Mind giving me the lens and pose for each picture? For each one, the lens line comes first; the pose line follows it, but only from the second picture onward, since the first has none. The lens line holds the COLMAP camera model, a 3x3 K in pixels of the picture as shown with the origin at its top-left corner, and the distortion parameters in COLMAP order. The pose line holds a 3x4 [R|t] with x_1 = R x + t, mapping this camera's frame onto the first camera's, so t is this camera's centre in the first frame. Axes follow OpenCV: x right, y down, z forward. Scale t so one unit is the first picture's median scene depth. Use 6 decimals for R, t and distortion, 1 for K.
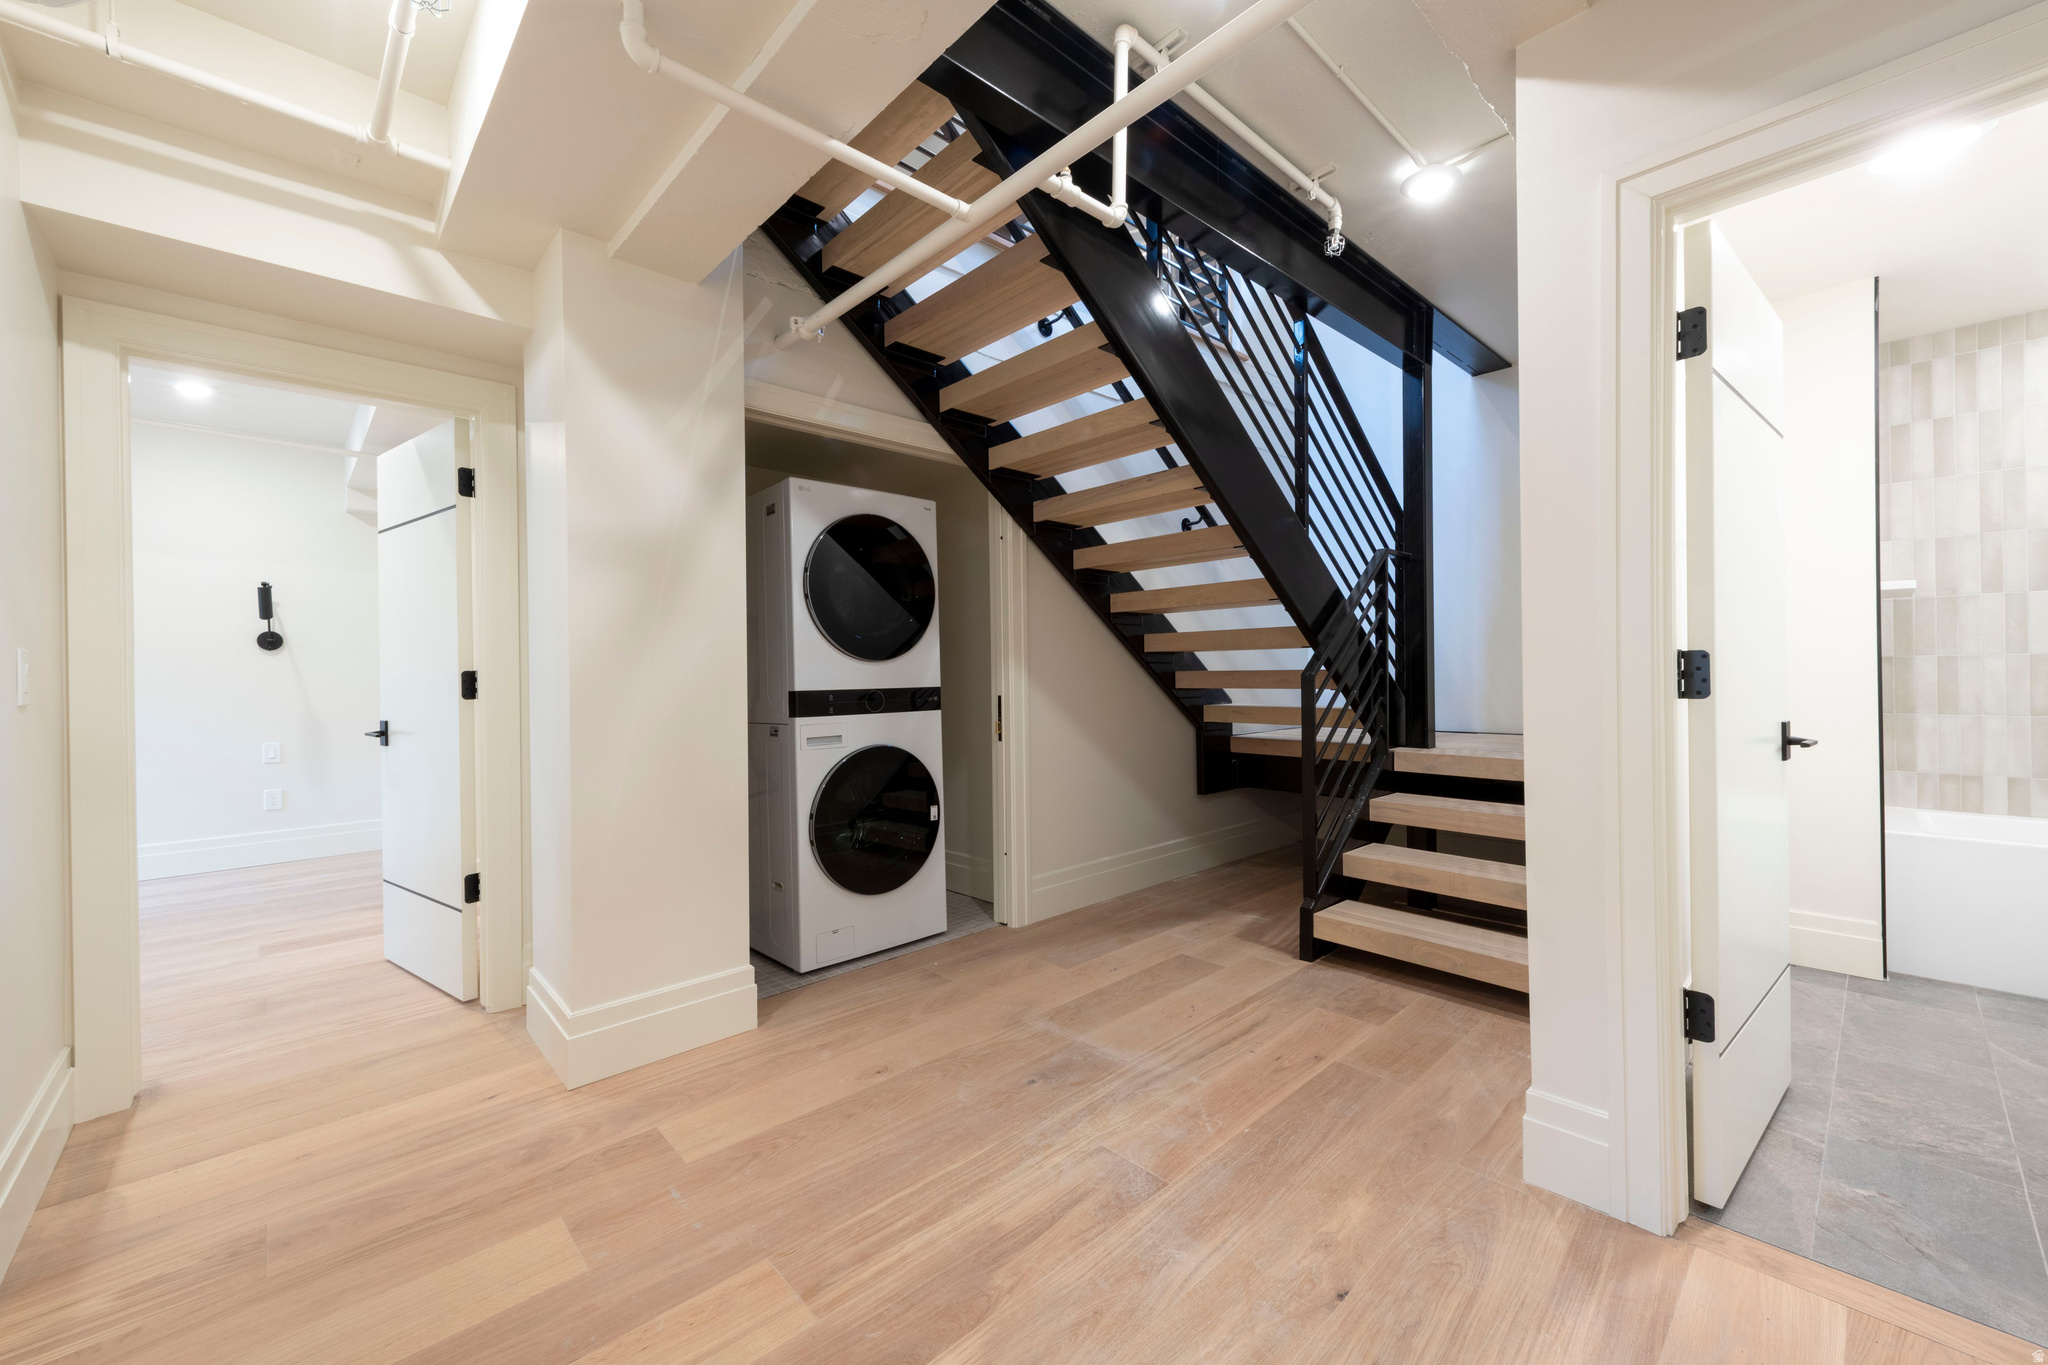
lens RADIAL K [[799.8, 0, 1032.3], [0, 799.8, 668.1], [0, 0, 1]] dist [0.005749, -0.001468]
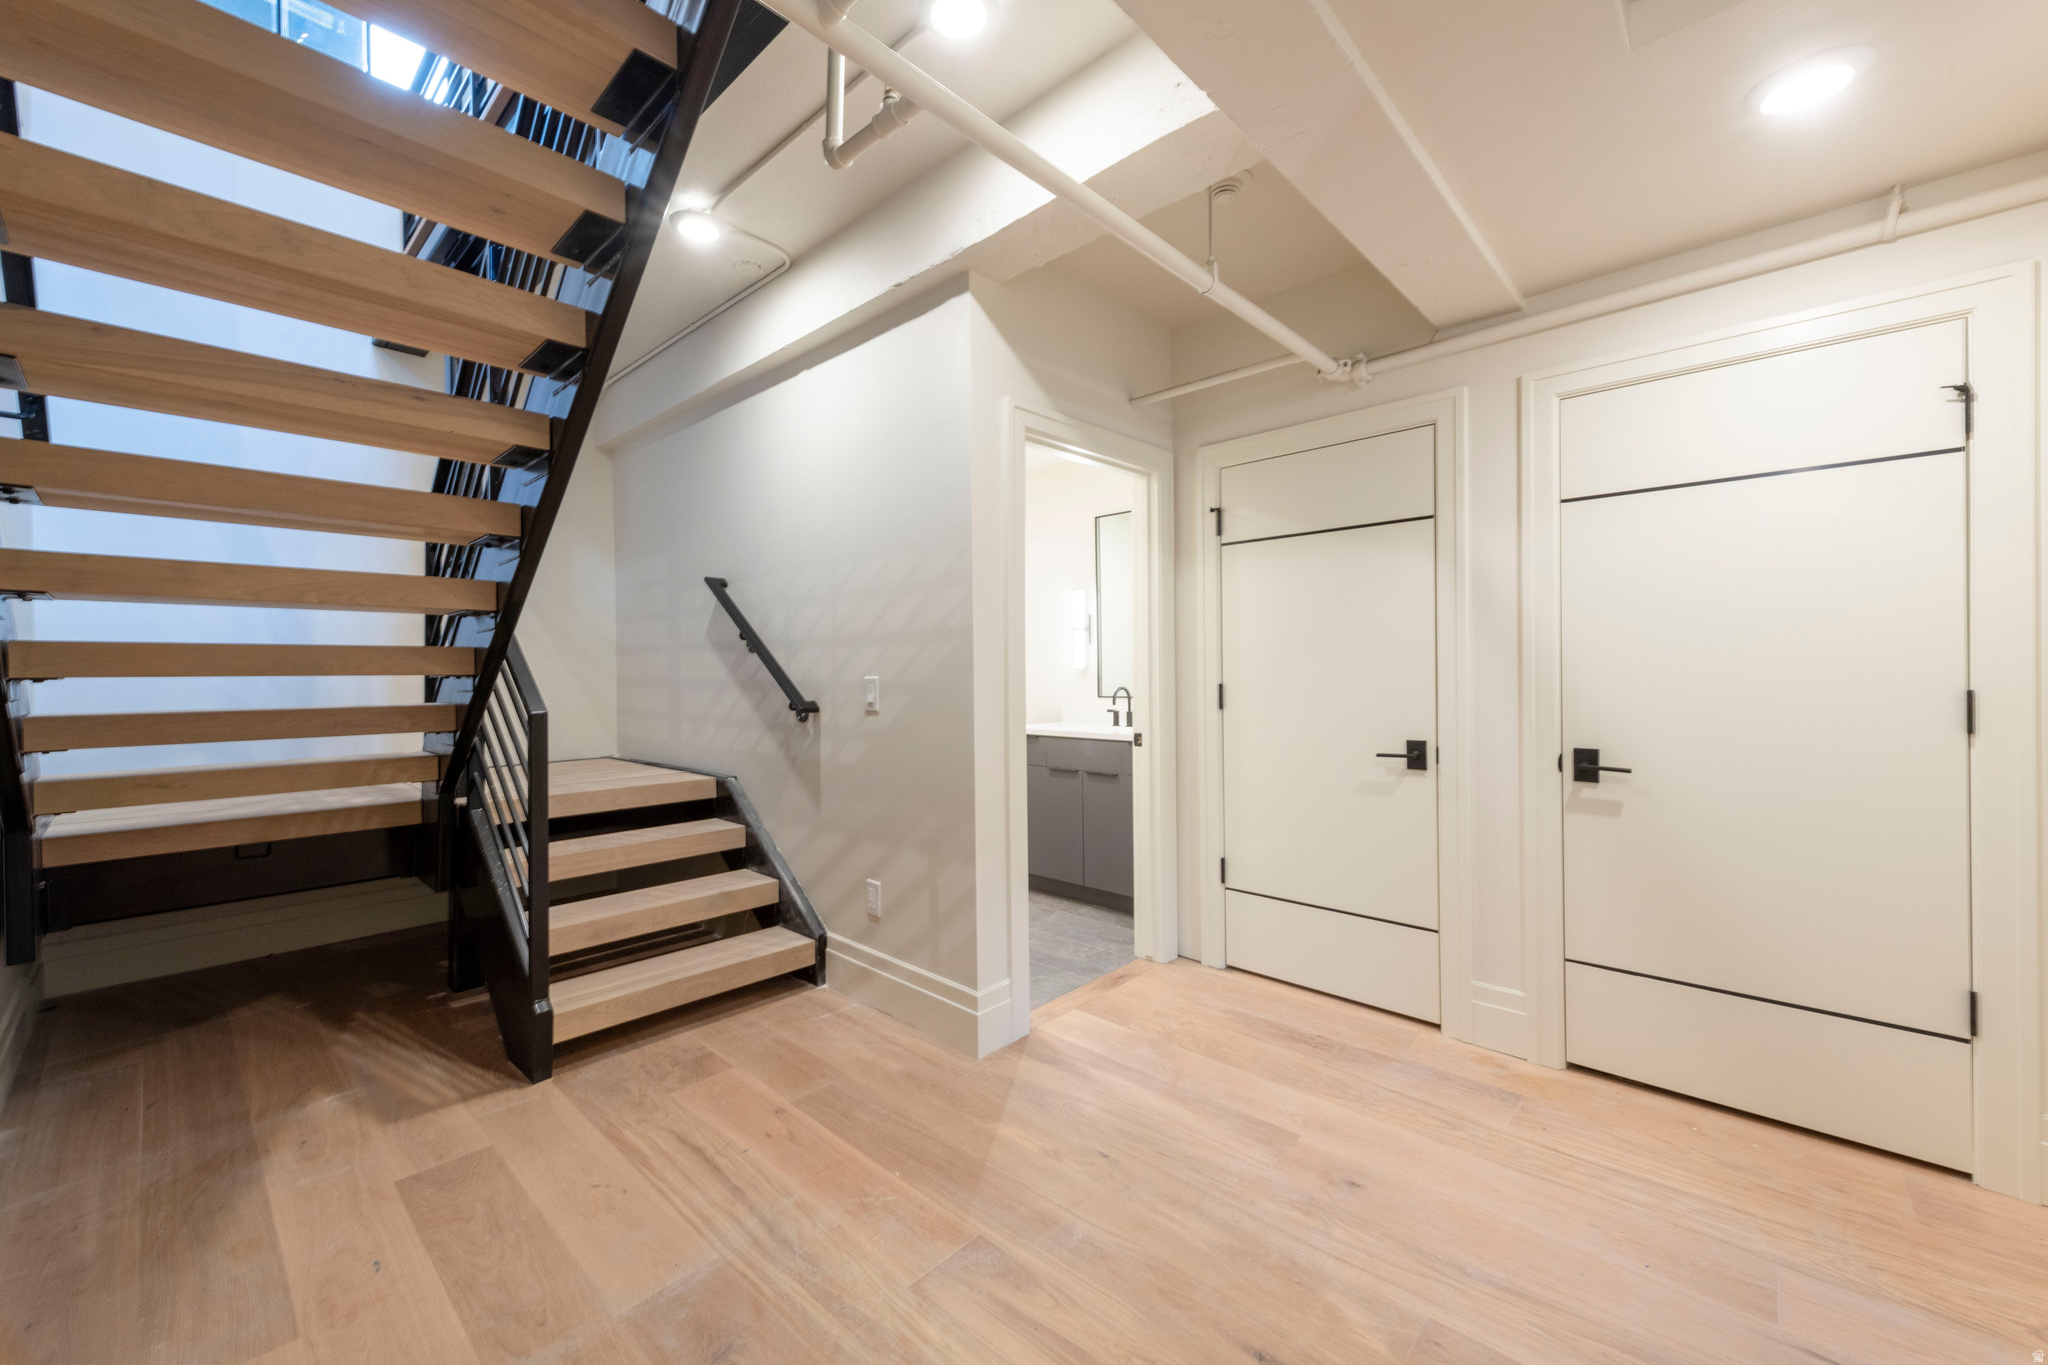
lens RADIAL K [[799.8, 0, 1024.5], [0, 799.8, 673.7], [0, 0, 1]] dist [0.005749, -0.001468]
pose [[-0.075440, 0.010039, 0.997100, -0.546541], [0.004356, 0.999943, -0.009738, -0.023533], [-0.997141, 0.003609, -0.075479, 0.676902]]
